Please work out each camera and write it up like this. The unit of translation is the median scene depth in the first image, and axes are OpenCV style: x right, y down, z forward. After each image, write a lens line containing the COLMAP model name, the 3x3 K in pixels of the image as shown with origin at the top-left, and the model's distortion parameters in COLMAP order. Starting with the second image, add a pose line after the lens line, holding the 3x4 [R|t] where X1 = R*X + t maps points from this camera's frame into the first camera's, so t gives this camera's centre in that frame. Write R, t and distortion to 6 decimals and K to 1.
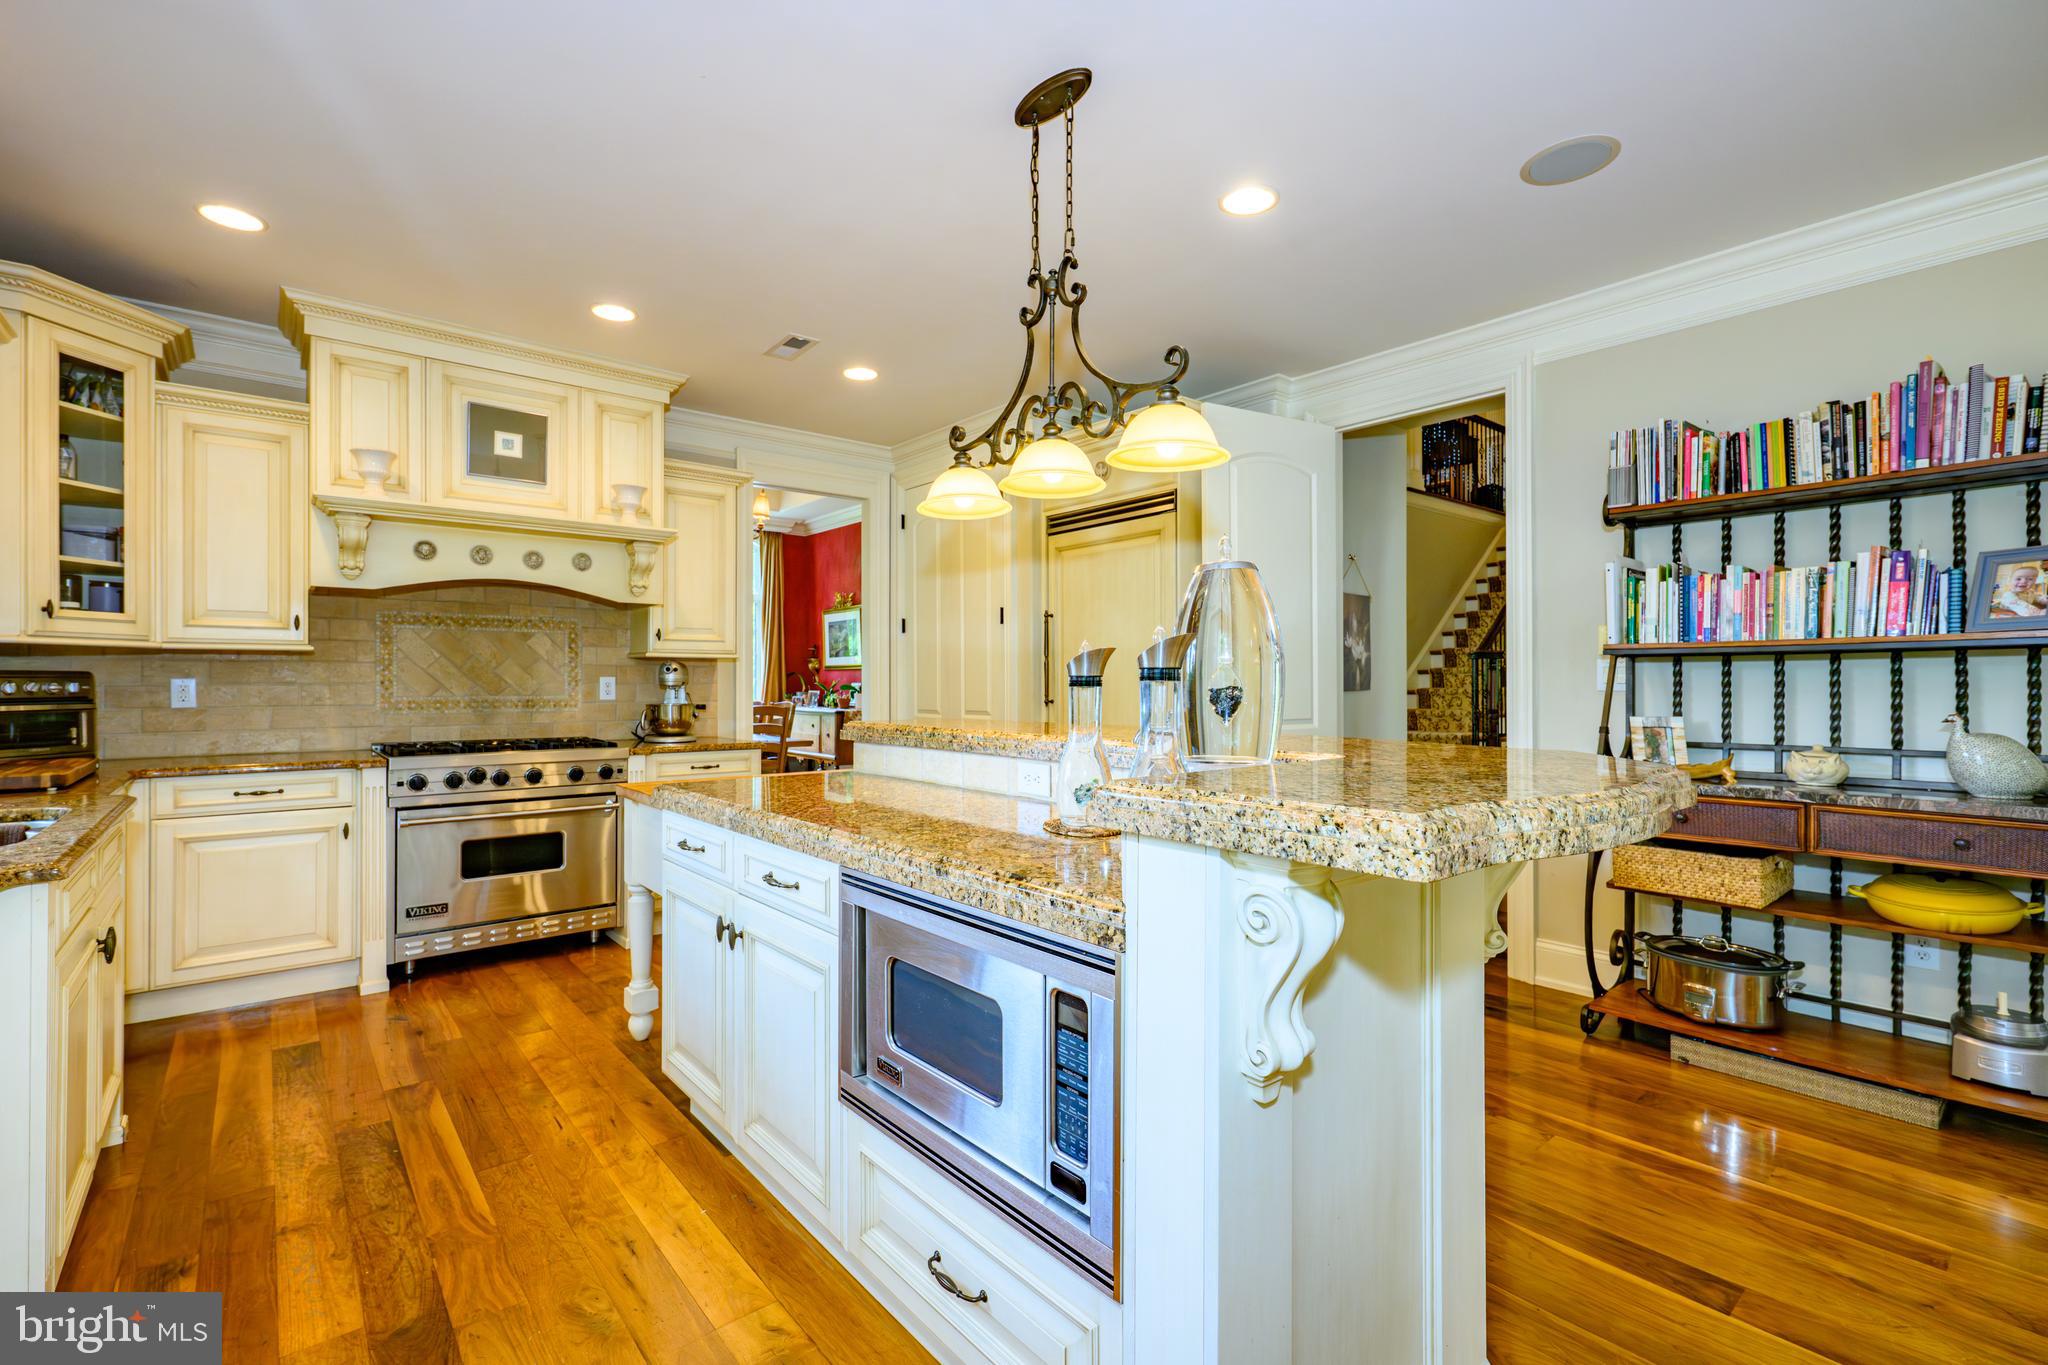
lens RADIAL K [[914.2, 0, 1025.7], [0, 914.2, 677.3], [0, 0, 1]] dist [-0.002482, 0.001994]
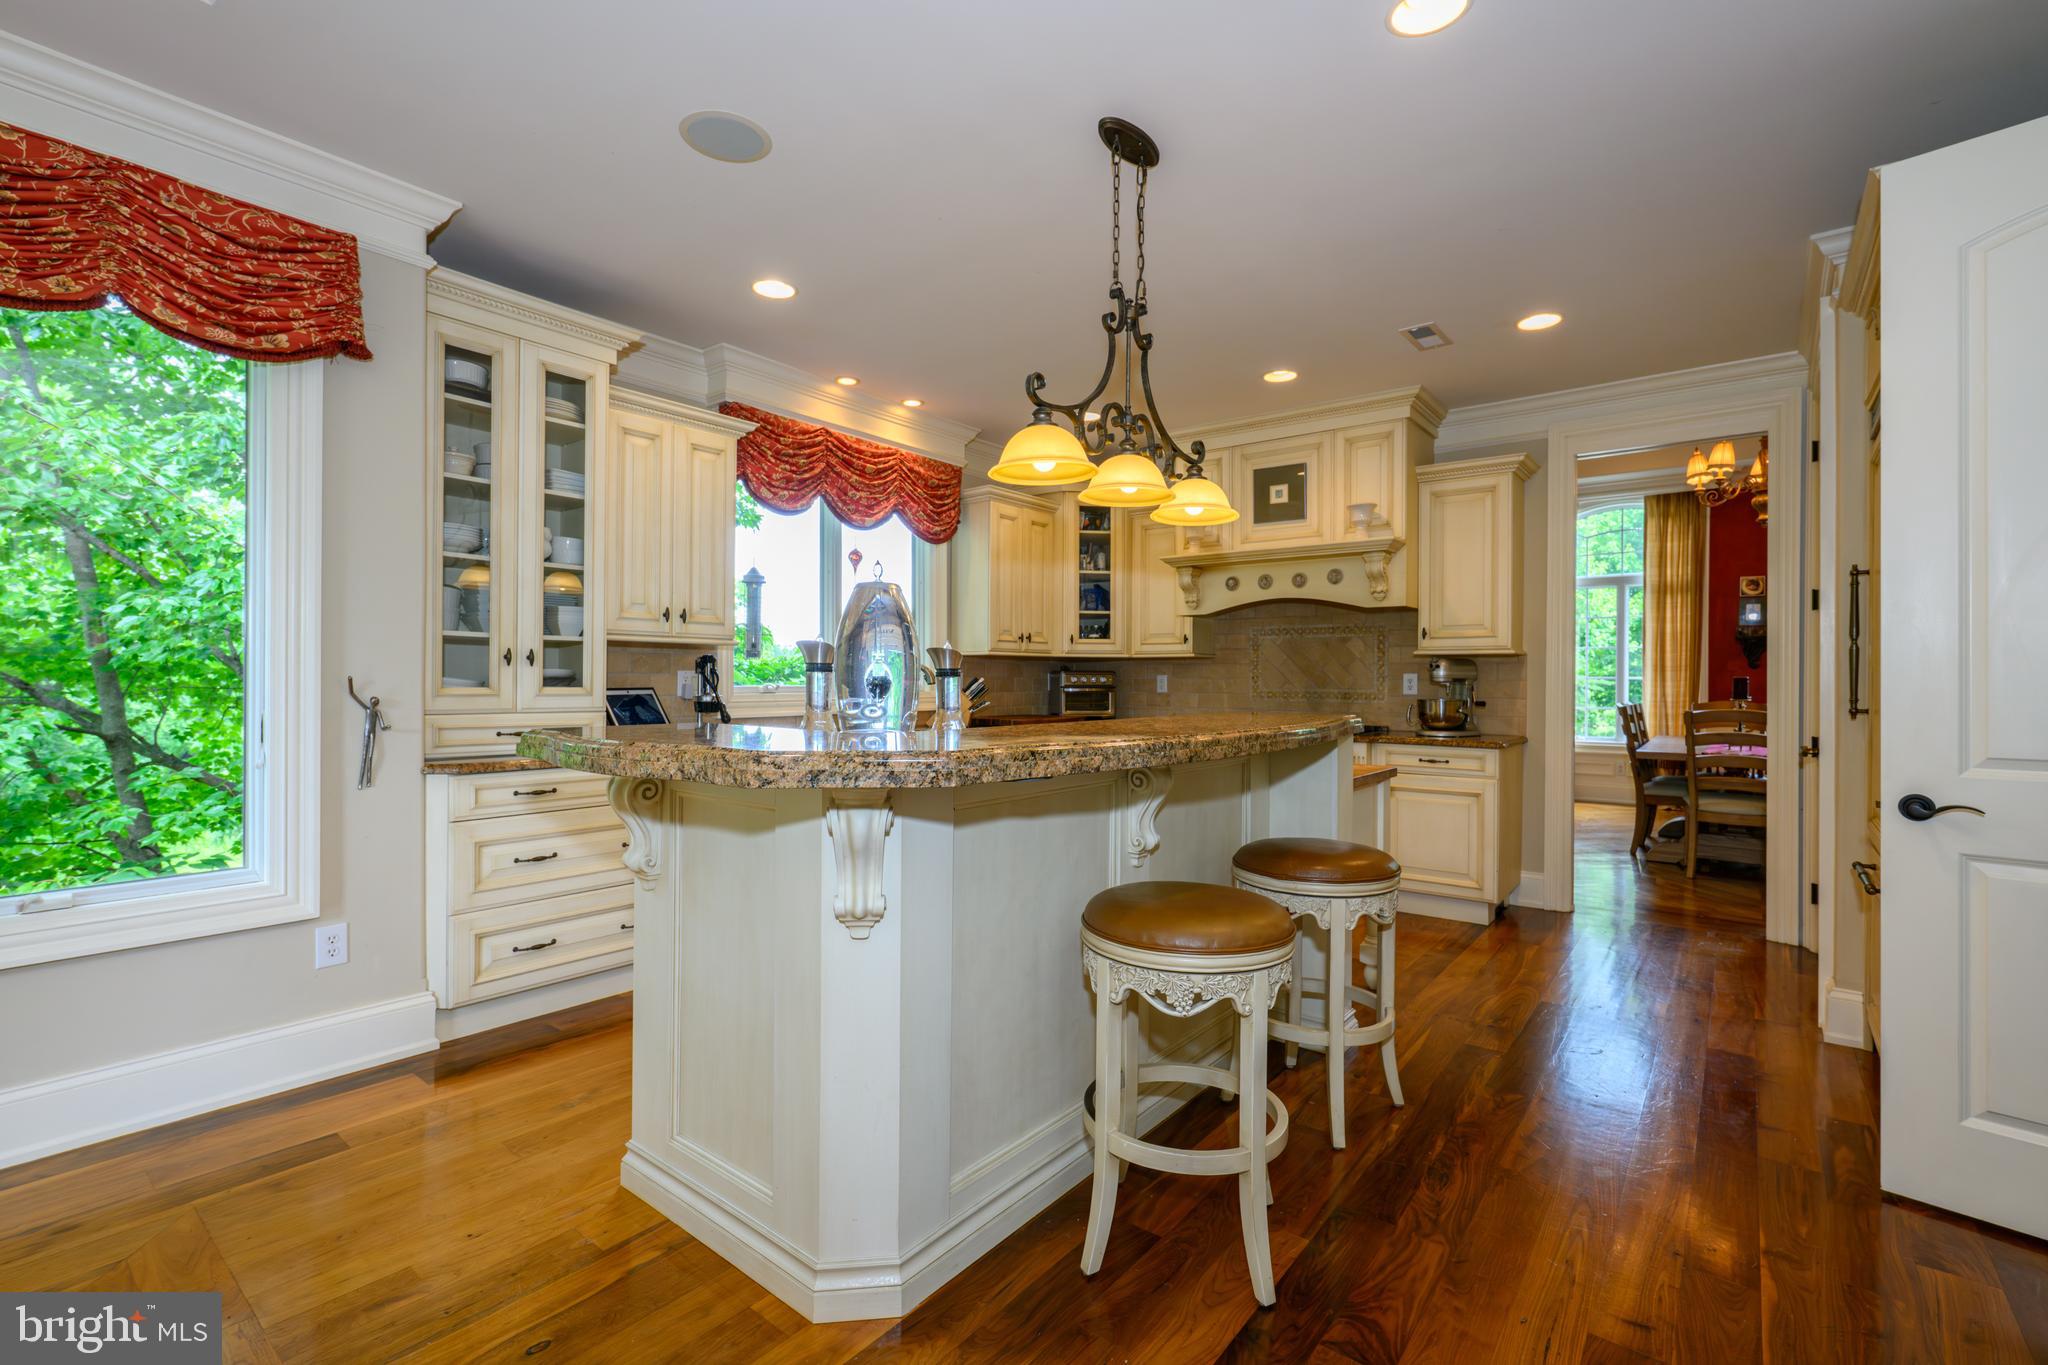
lens RADIAL K [[914.2, 0, 1027.4], [0, 914.2, 681.2], [0, 0, 1]] dist [-0.002482, 0.001994]
pose [[0.199873, 0.004365, -0.979812, 0.604673], [-0.001860, 0.999990, 0.004075, 0.005637], [0.979820, 0.001008, 0.199879, 0.375371]]
